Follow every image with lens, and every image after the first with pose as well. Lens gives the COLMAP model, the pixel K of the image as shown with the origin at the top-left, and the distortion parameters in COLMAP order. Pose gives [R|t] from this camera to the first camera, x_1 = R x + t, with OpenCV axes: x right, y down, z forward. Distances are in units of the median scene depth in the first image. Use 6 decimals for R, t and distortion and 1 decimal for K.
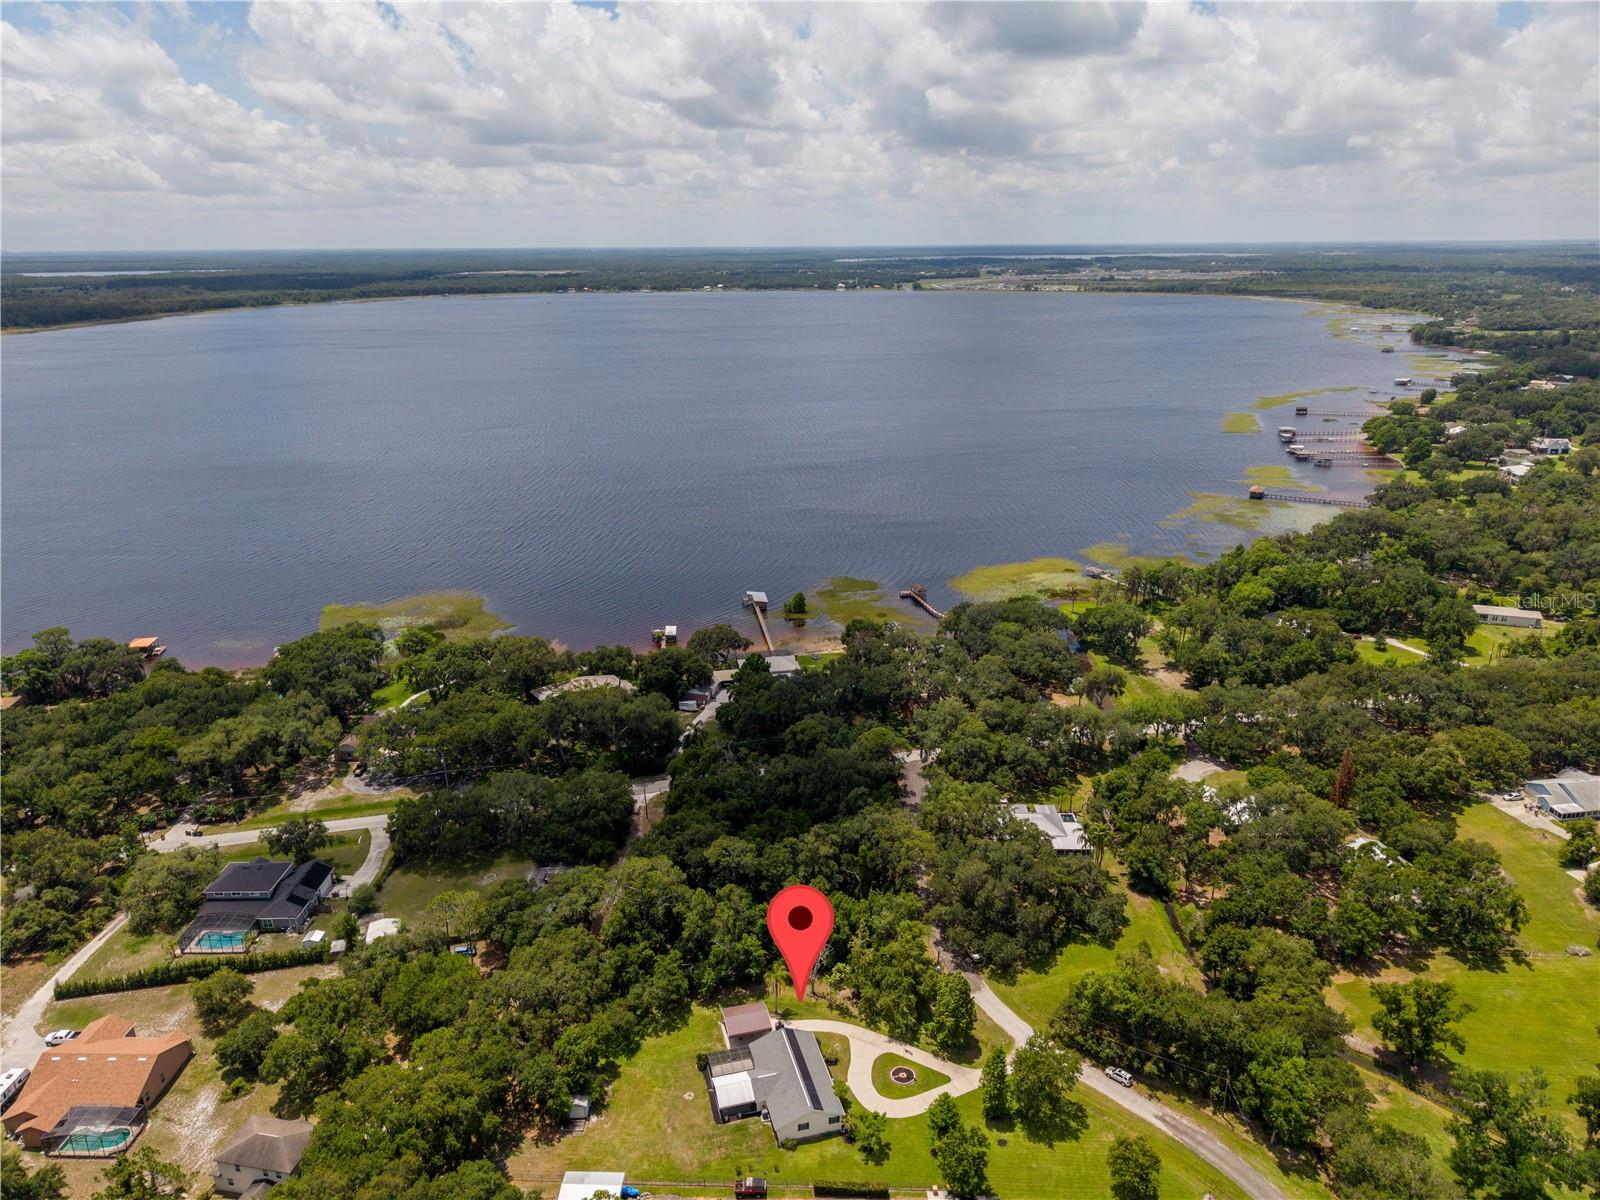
lens RADIAL K [[1057.1, 0, 806.0], [0, 1057.1, 600.2], [0, 0, 1]] dist [-0.000946, -0.001153]
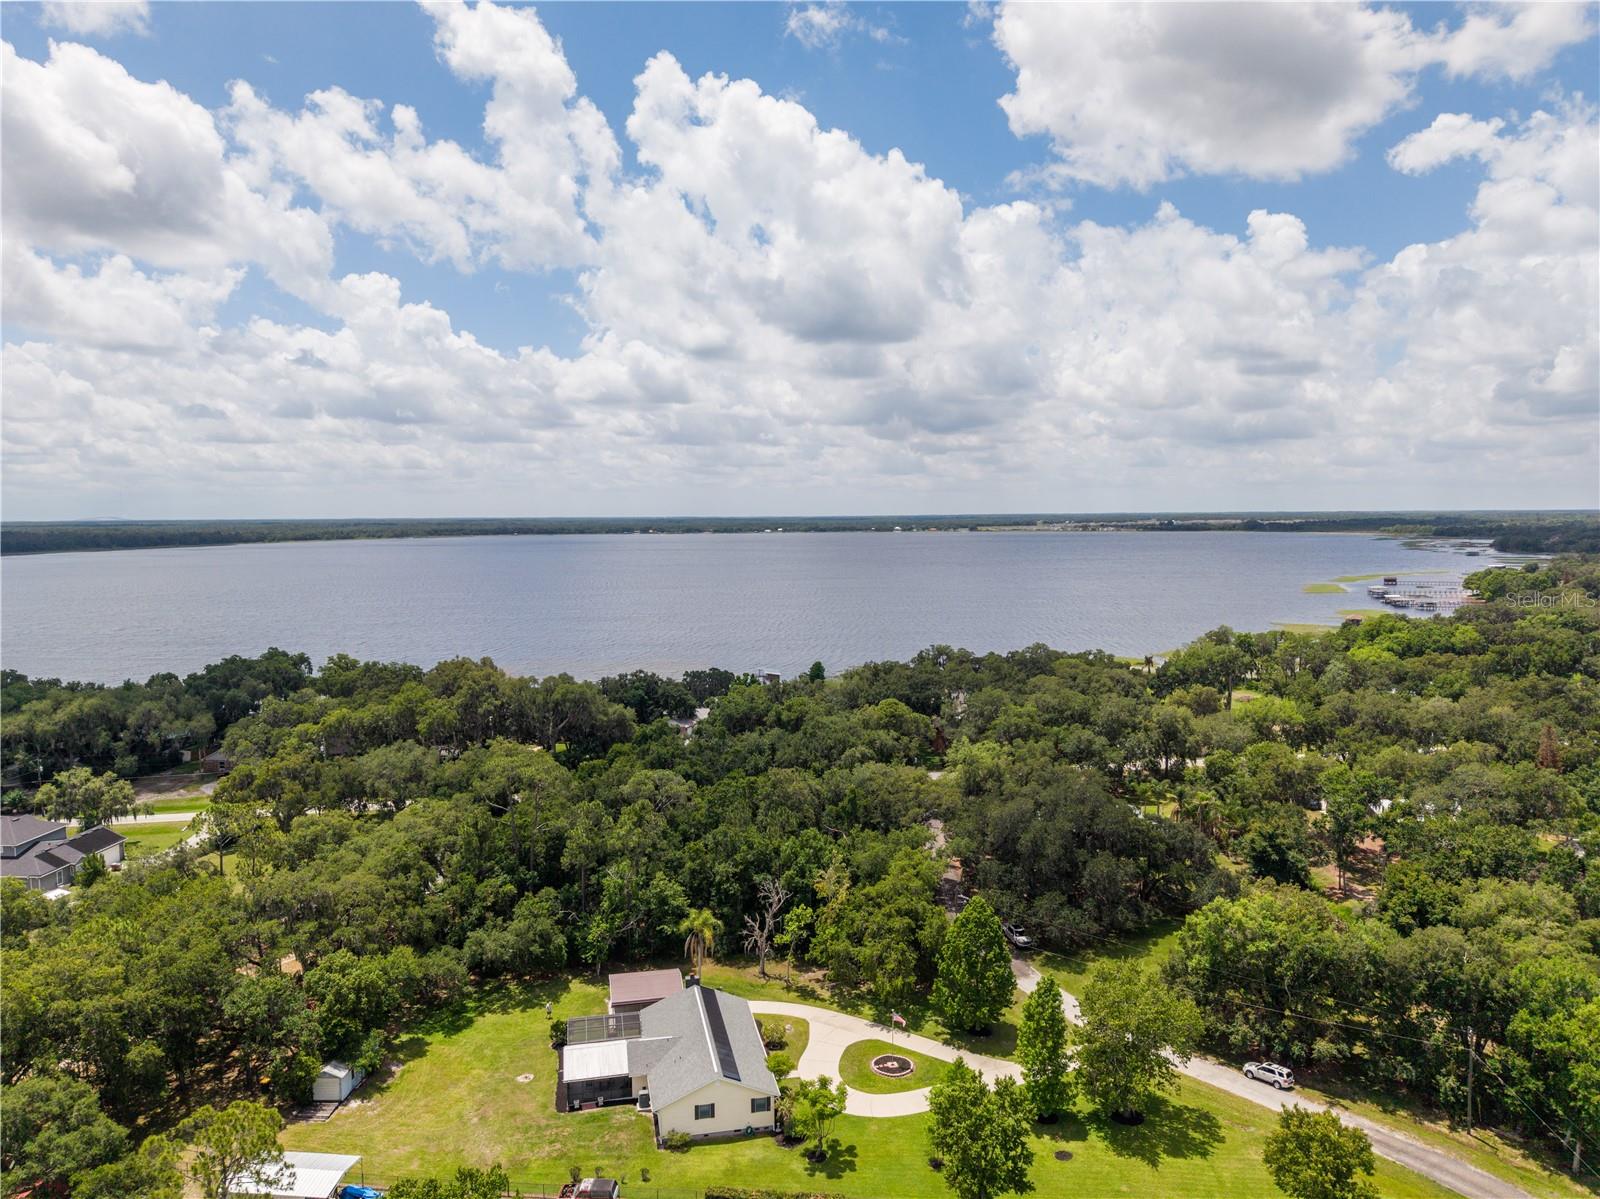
lens RADIAL K [[1073.6, 0, 800.0], [0, 1073.6, 599.5], [0, 0, 1]] dist [0.007276, -0.002703]
pose [[0.998139, 0.000072, -0.060974, 0.076980], [-0.014020, 0.973477, -0.228356, 0.335300], [0.059340, 0.228786, 0.971666, 0.355168]]
